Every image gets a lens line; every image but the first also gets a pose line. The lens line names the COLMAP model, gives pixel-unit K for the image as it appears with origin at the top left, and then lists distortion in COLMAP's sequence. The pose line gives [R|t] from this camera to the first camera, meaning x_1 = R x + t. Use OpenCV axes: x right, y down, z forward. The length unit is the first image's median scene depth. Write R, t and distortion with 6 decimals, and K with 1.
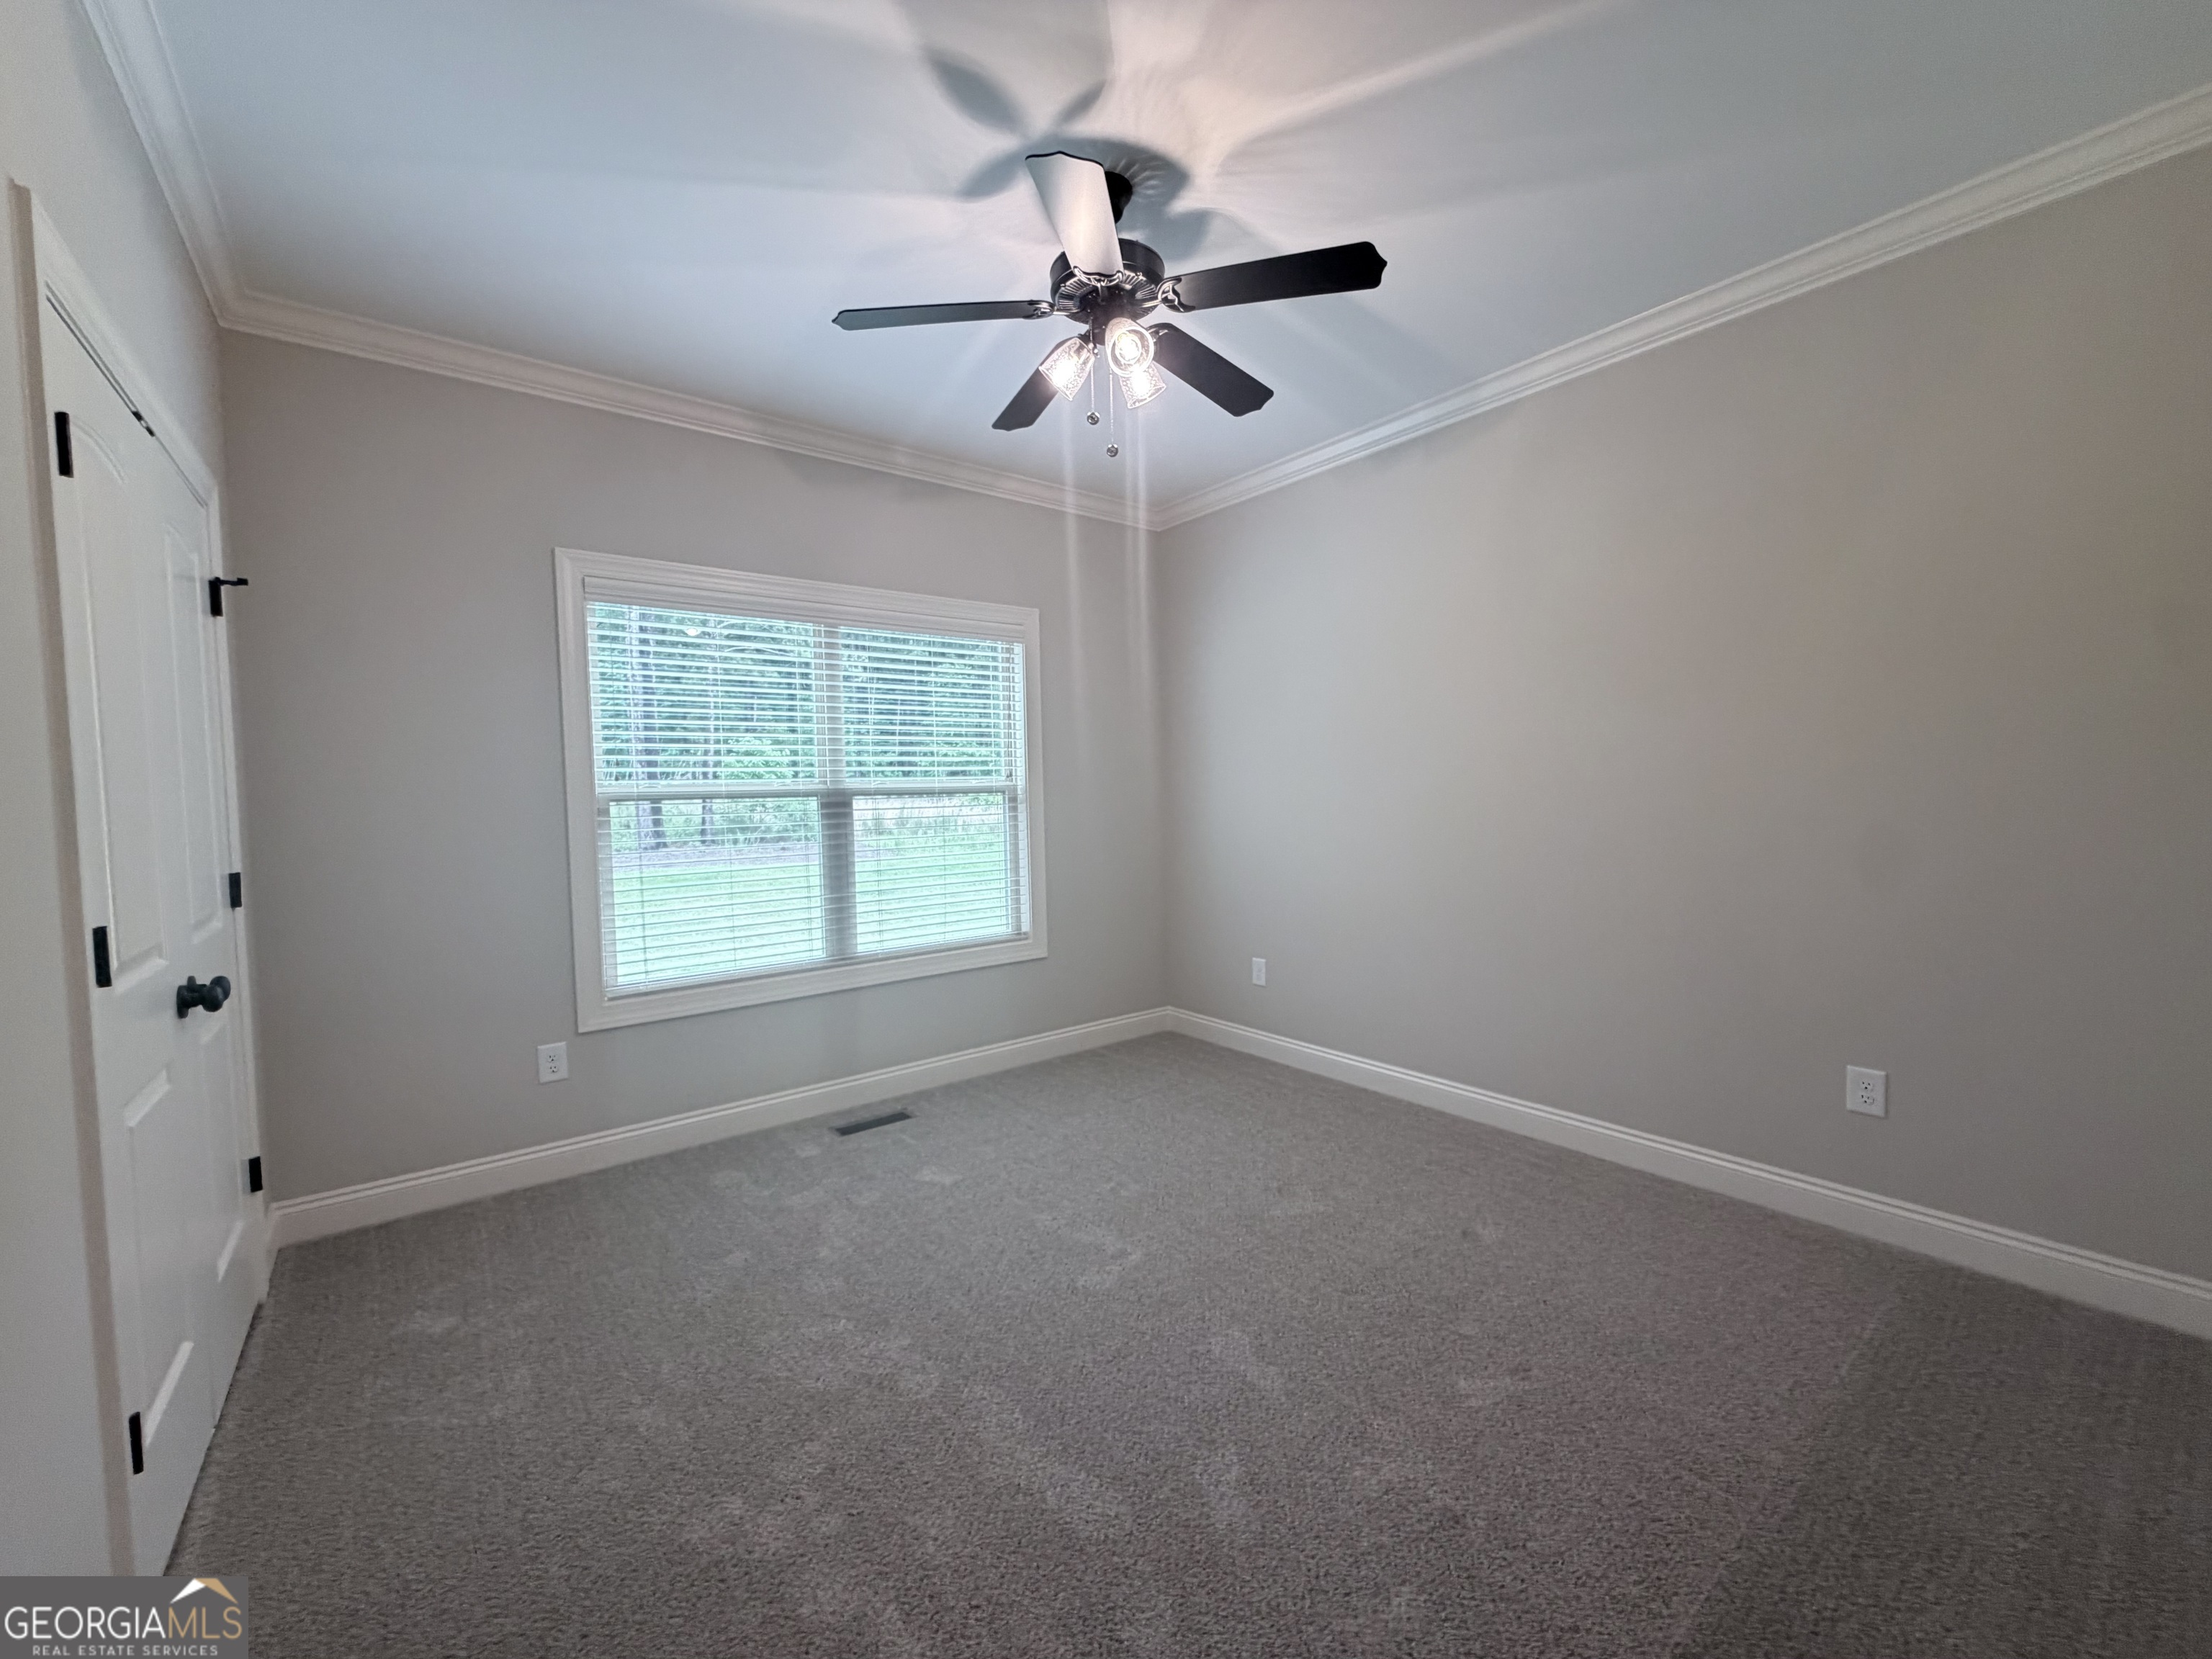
lens RADIAL K [[860.2, 0, 1106.0], [0, 860.2, 829.5], [0, 0, 1]] dist [-0.044431, -0.000039]
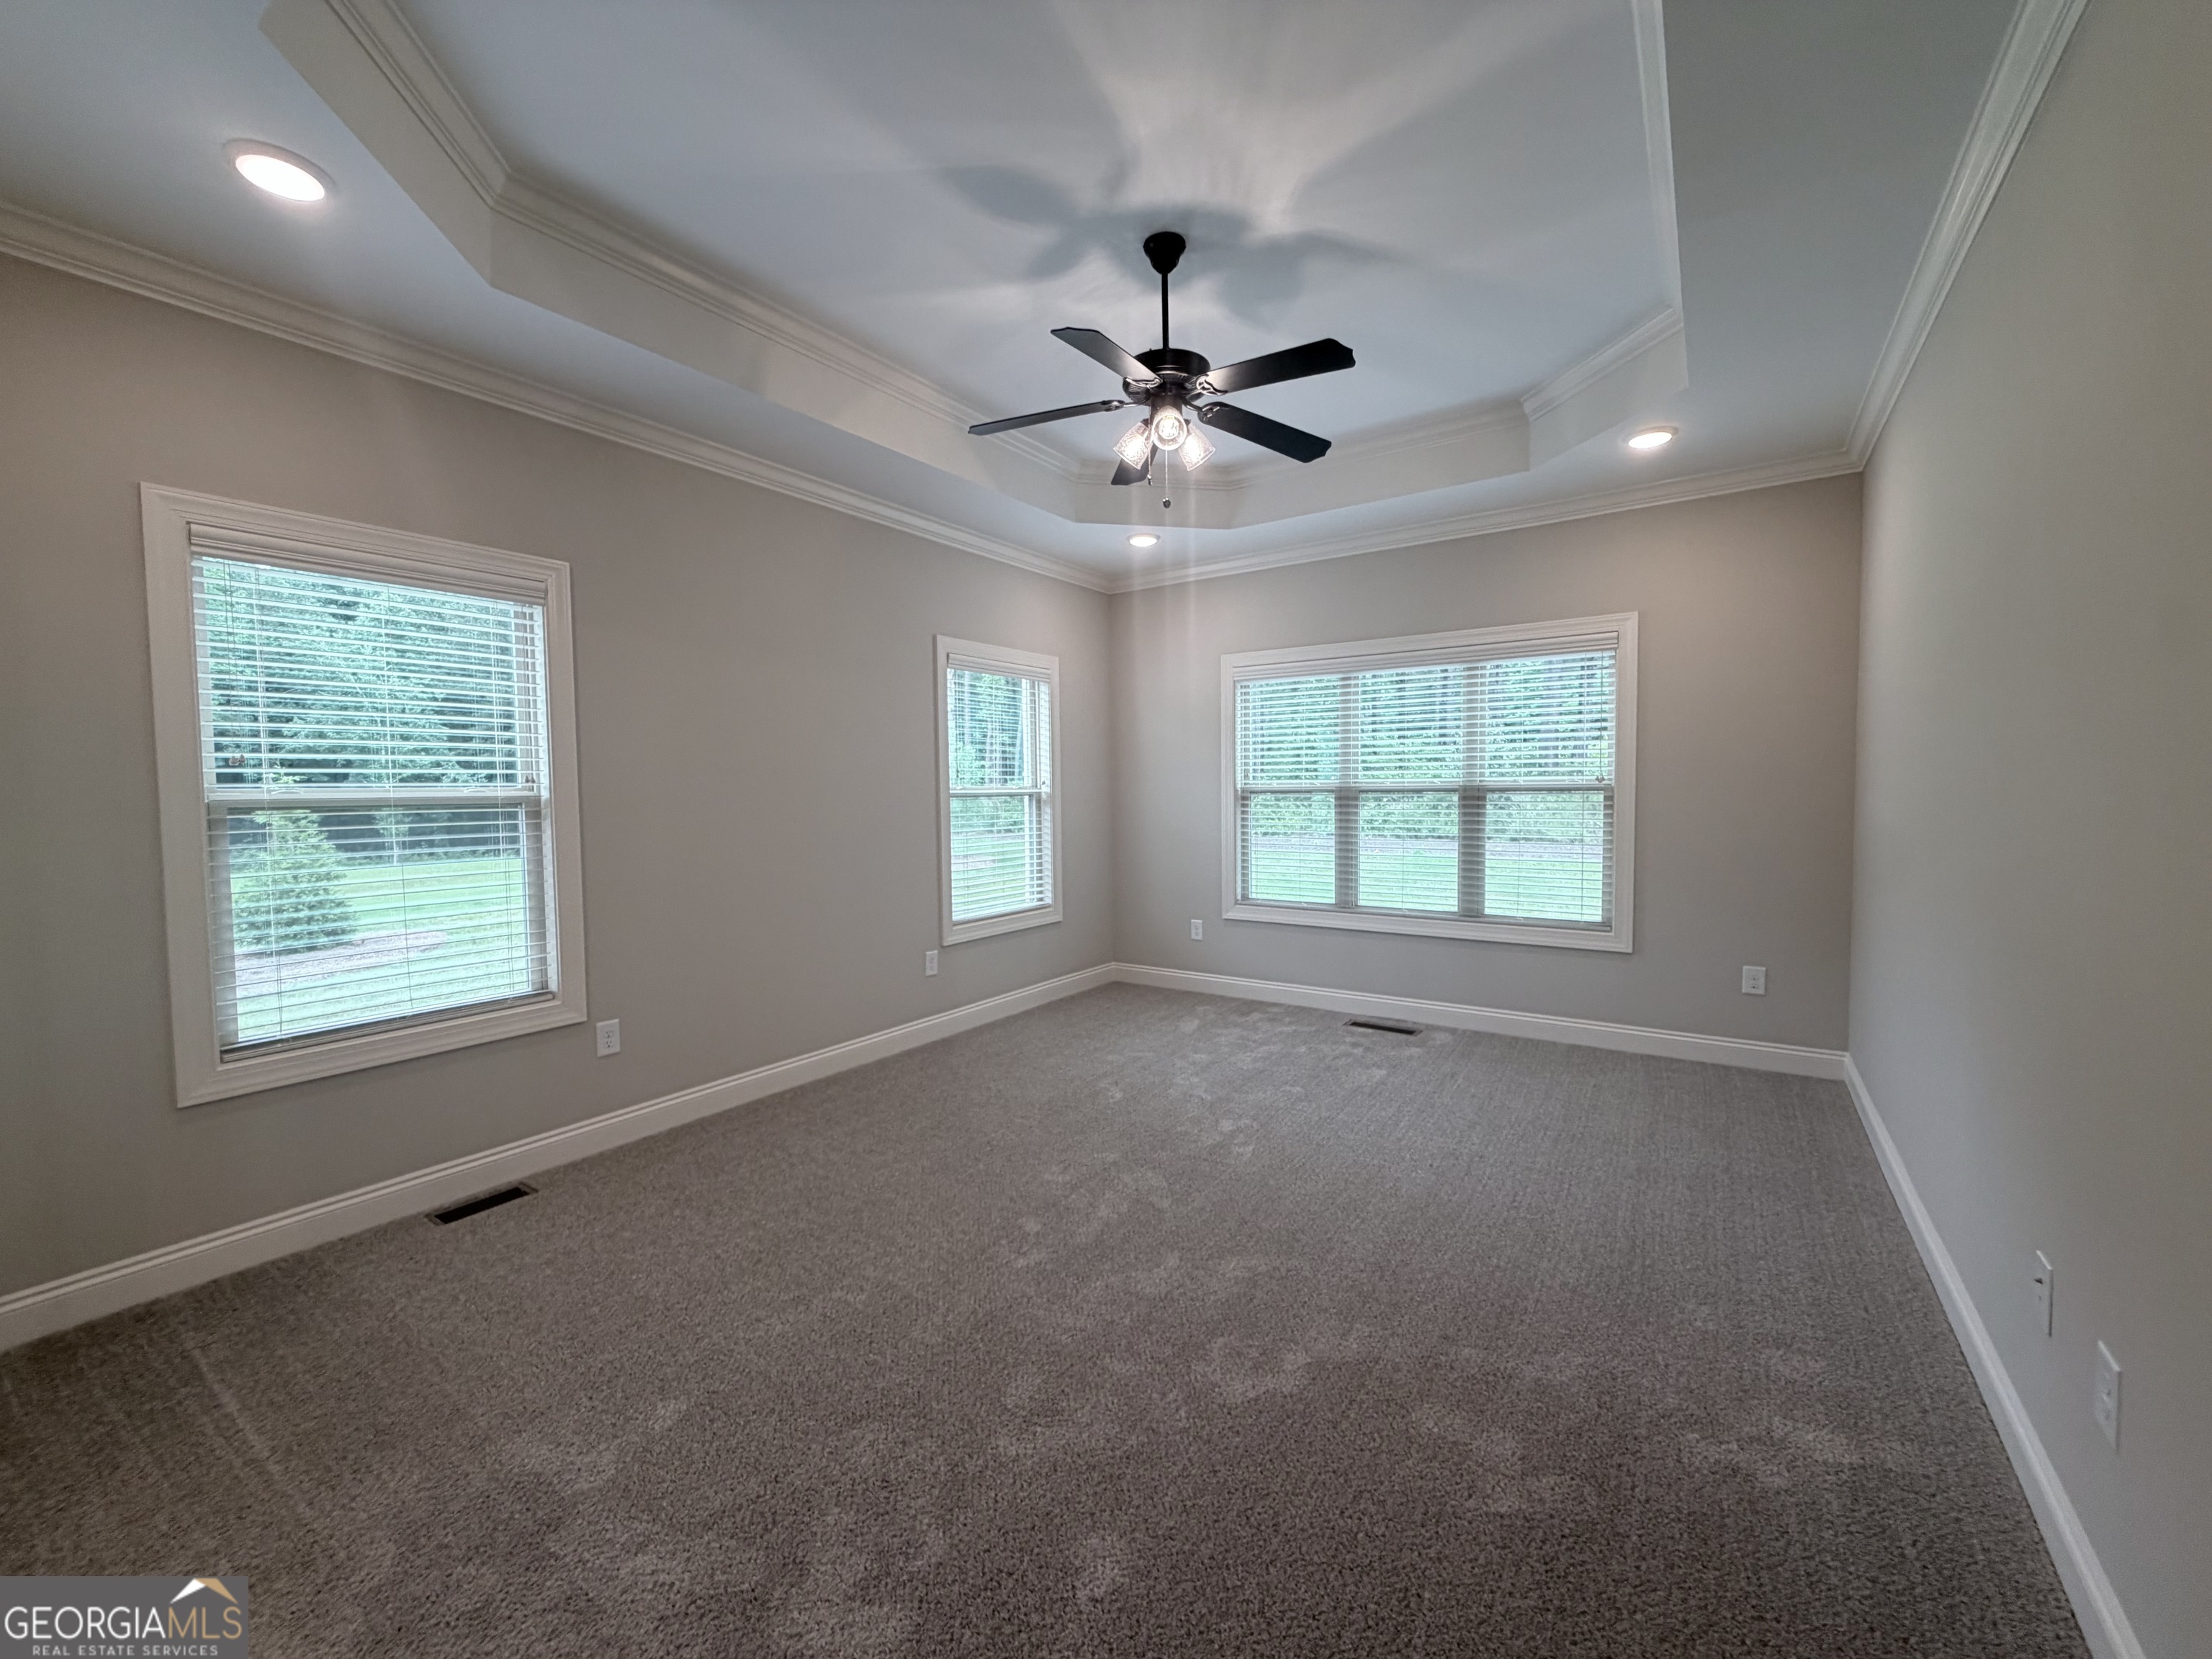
lens RADIAL K [[884.7, 0, 1106.0], [0, 884.7, 829.5], [0, 0, 1]] dist [0.000540, 0.000004]
pose [[0.955565, -0.006629, 0.294706, -0.395867], [0.010244, 0.999890, -0.010724, 0.022827], [-0.294602, 0.013267, 0.955528, -0.313784]]
